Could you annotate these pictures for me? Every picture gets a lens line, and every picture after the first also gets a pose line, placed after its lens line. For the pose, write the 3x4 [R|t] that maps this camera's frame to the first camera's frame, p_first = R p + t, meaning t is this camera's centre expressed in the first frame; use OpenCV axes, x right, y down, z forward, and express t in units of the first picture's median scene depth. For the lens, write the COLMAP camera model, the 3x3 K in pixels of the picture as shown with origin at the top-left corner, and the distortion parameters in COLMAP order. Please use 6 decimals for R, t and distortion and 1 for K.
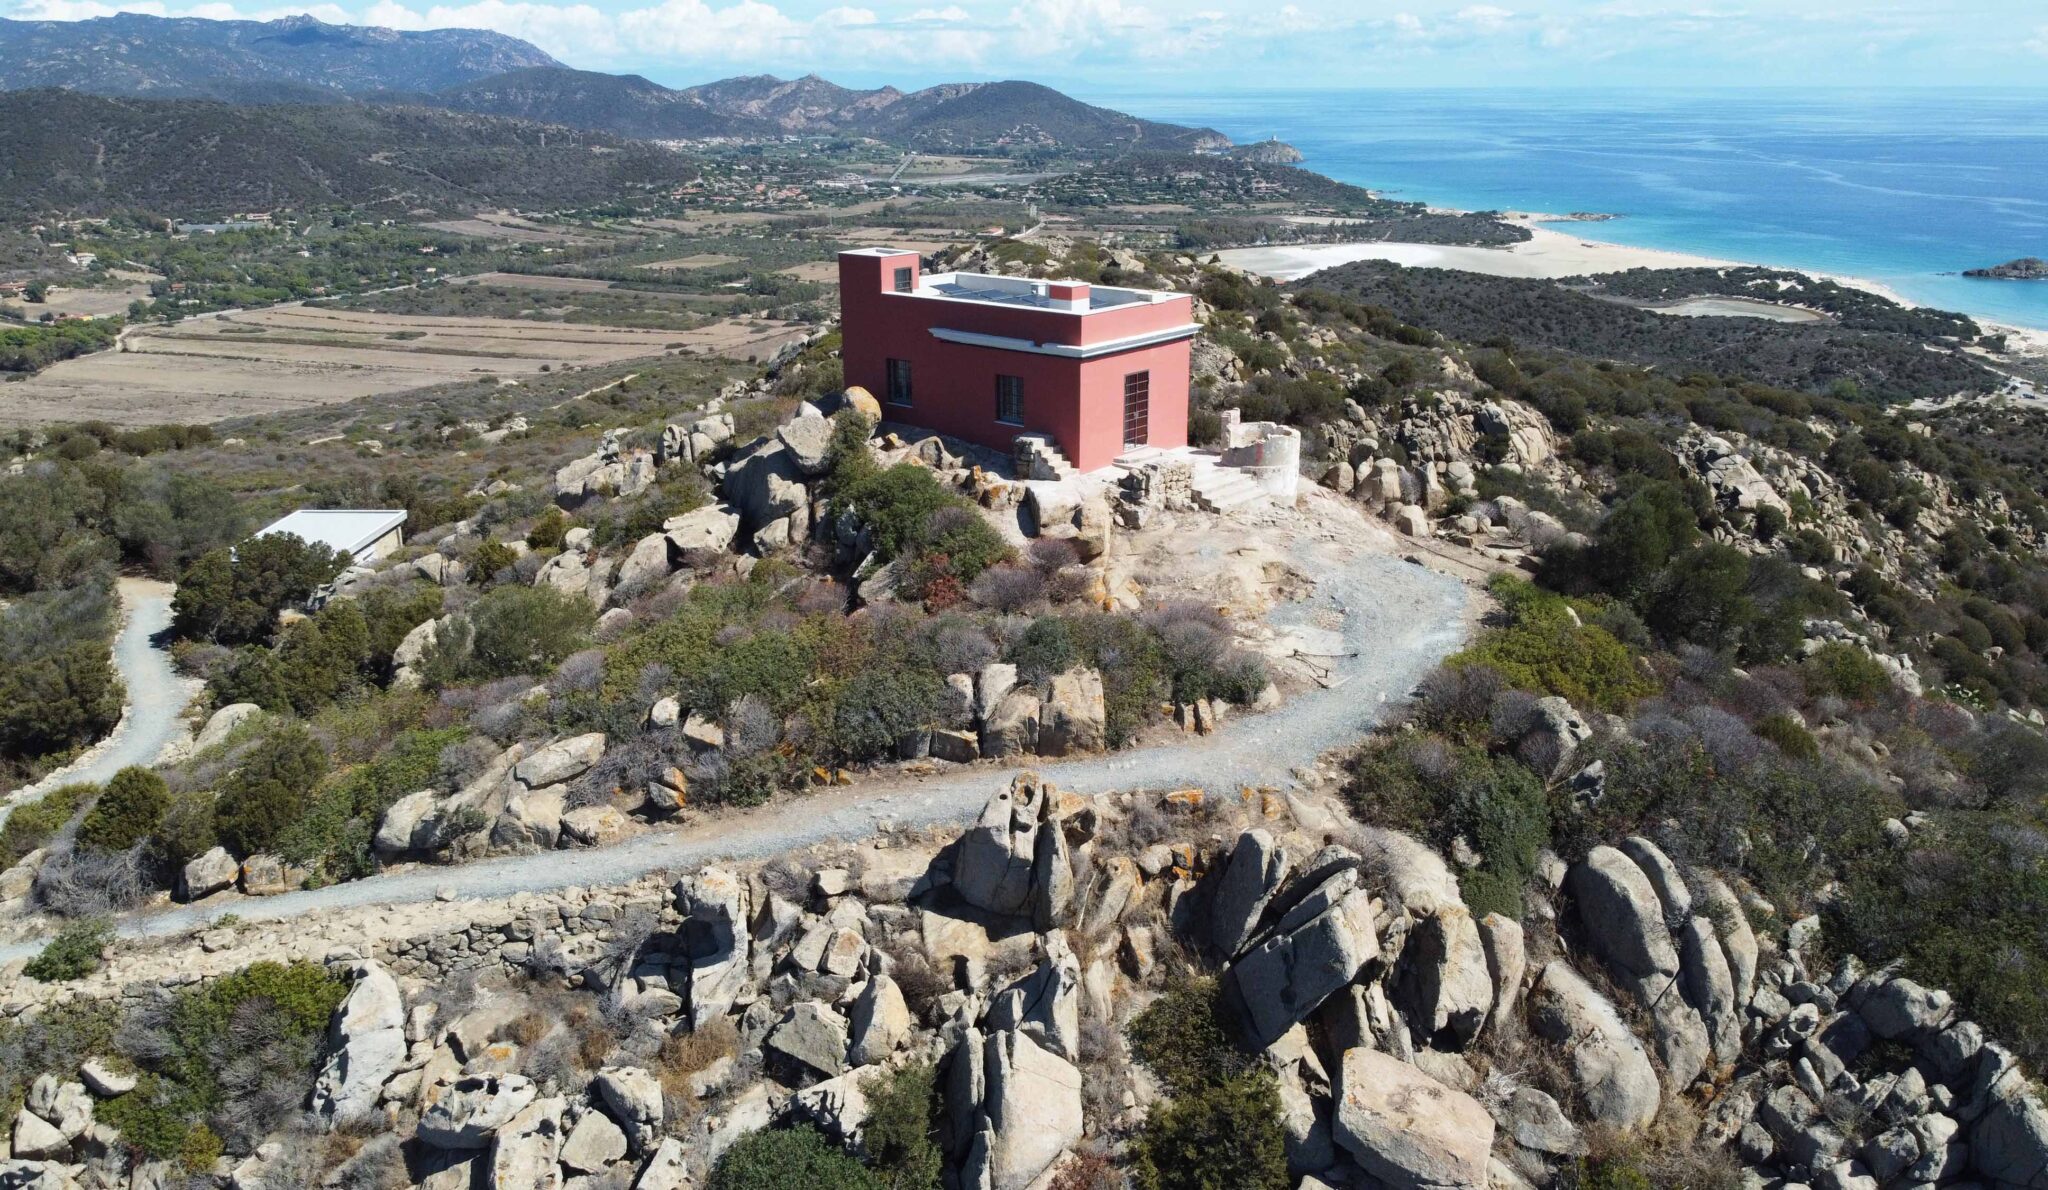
lens RADIAL K [[1589.5, 0, 1024.4], [0, 1589.5, 592.8], [0, 0, 1]] dist [0.007030, 0.001058]
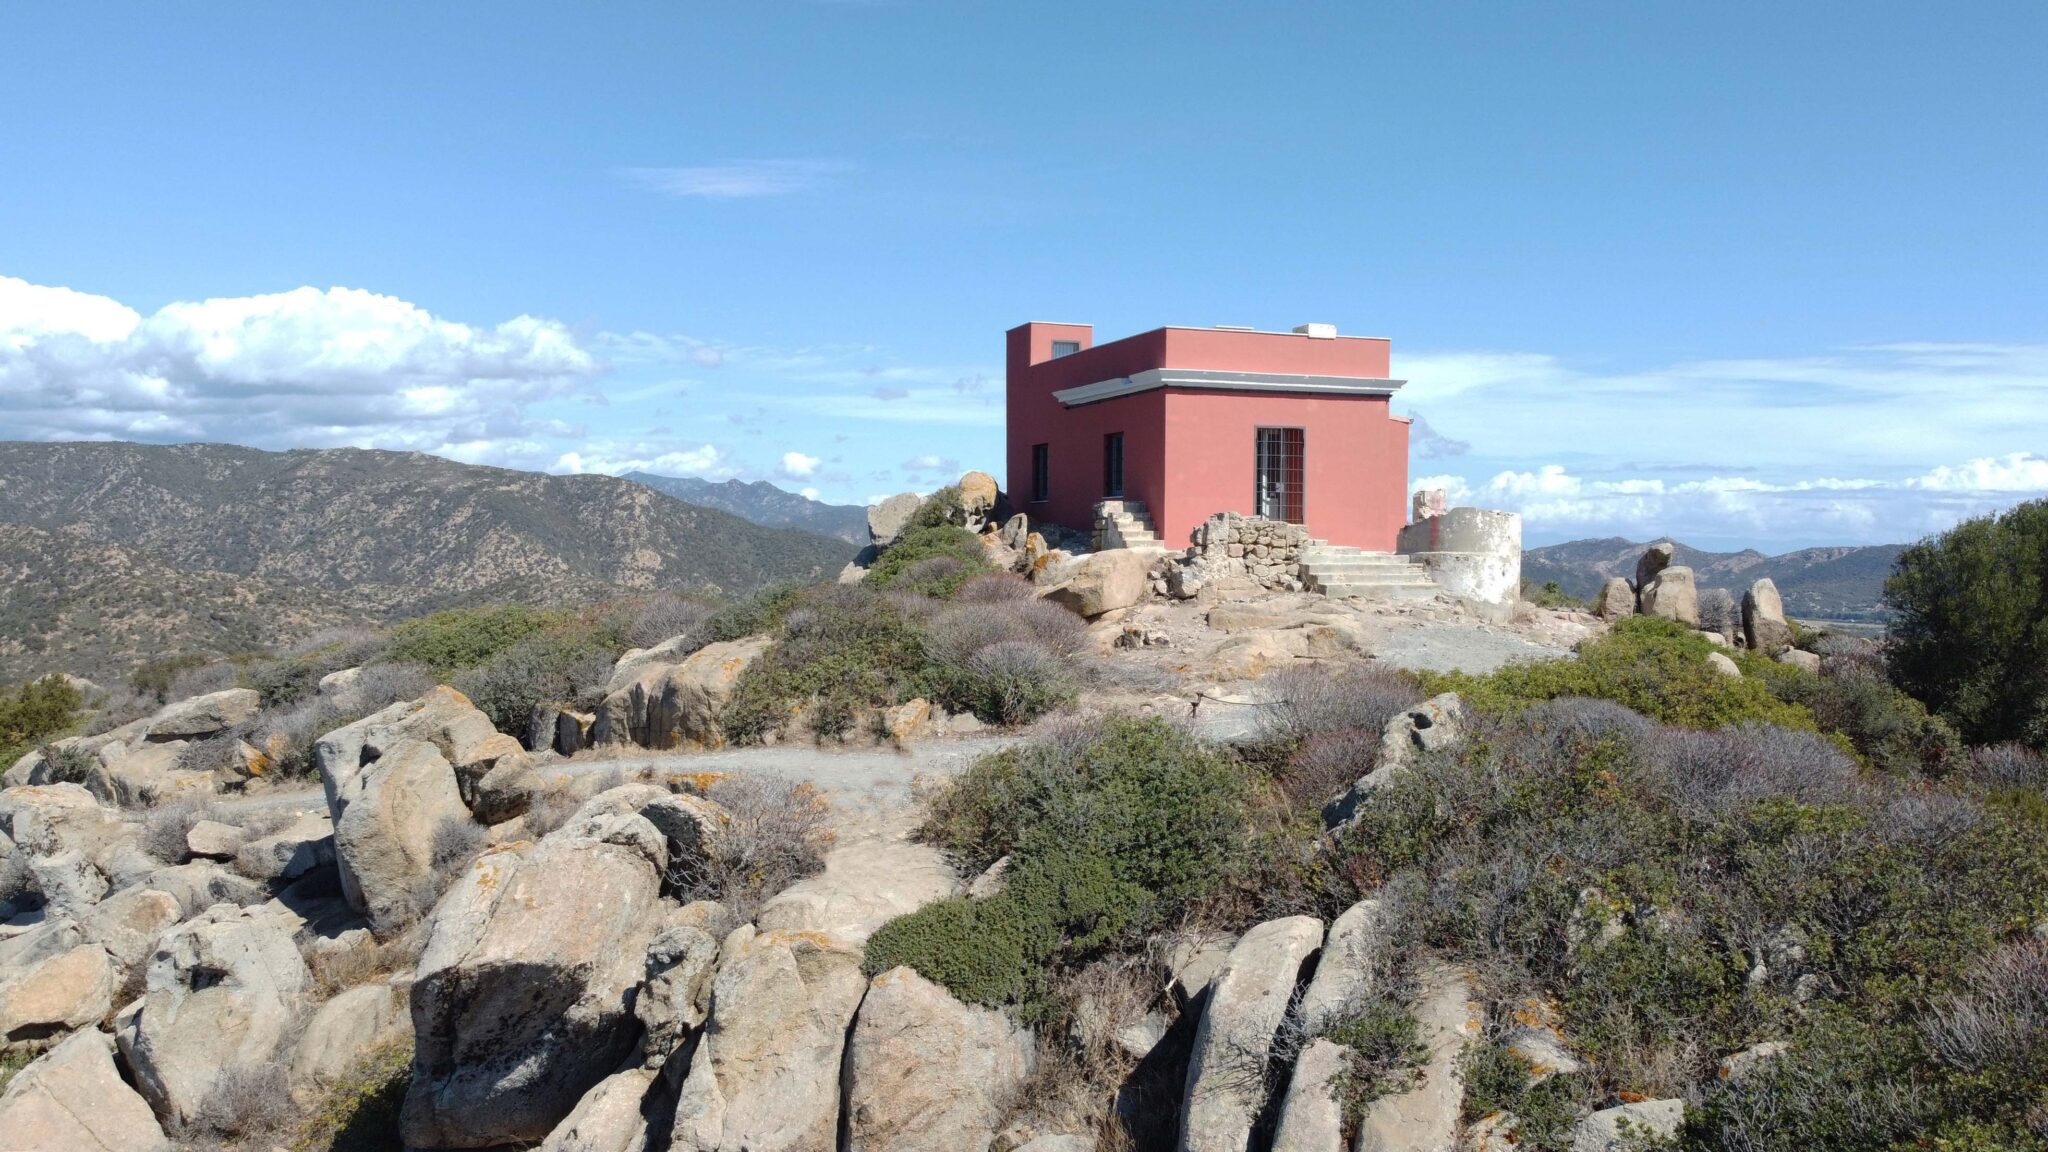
lens RADIAL K [[1560.3, 0, 1023.7], [0, 1560.3, 579.7], [0, 0, 1]] dist [-0.001338, 0.002282]
pose [[0.869301, 0.015083, -0.494052, 0.337094], [-0.154840, 0.957534, -0.243214, 0.124307], [0.469403, 0.287925, 0.834721, 0.389571]]
